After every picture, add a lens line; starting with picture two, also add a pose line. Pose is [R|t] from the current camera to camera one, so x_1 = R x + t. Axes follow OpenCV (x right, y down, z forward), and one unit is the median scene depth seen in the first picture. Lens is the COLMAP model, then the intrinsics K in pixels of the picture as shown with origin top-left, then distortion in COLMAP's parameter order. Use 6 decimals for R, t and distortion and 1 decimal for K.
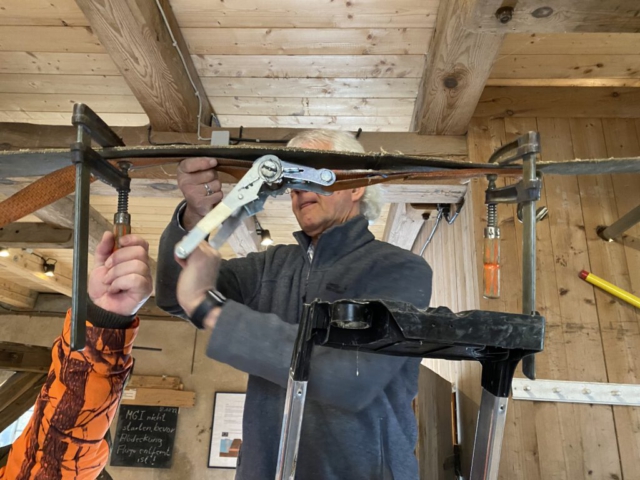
lens RADIAL K [[493.0, 0, 316.5], [0, 493.0, 235.3], [0, 0, 1]] dist [0.038740, -0.003539]
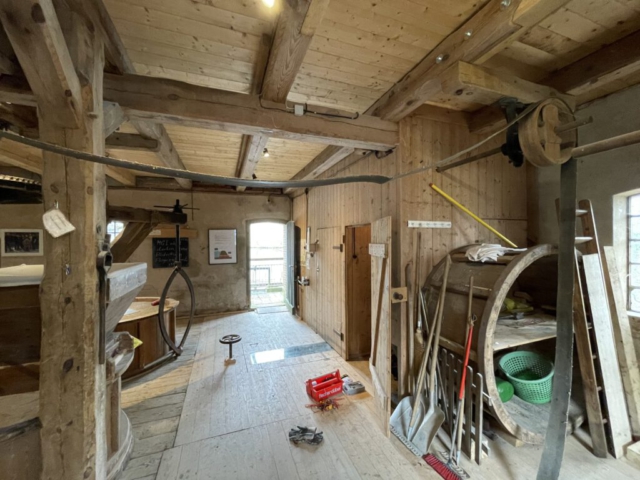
lens RADIAL K [[258.7, 0, 318.6], [0, 258.7, 237.3], [0, 0, 1]] dist [-0.003204, -0.000146]
pose [[0.916405, -0.055057, 0.396448, -0.626870], [-0.086206, 0.940098, 0.329824, -0.067355], [-0.390859, -0.336429, 0.856764, -0.108885]]
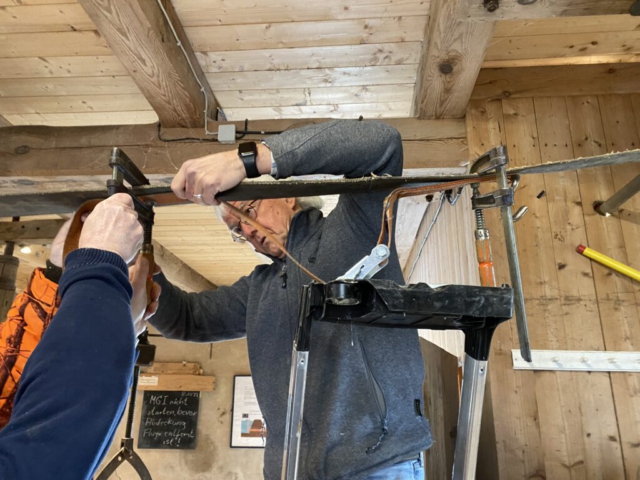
lens RADIAL K [[493.0, 0, 317.0], [0, 493.0, 237.5], [0, 0, 1]] dist [0.038740, -0.003539]
pose [[0.998938, -0.039424, -0.023852, 0.012187], [0.040262, 0.998550, 0.035728, -0.003881], [0.022409, -0.036650, 0.999077, -0.046289]]
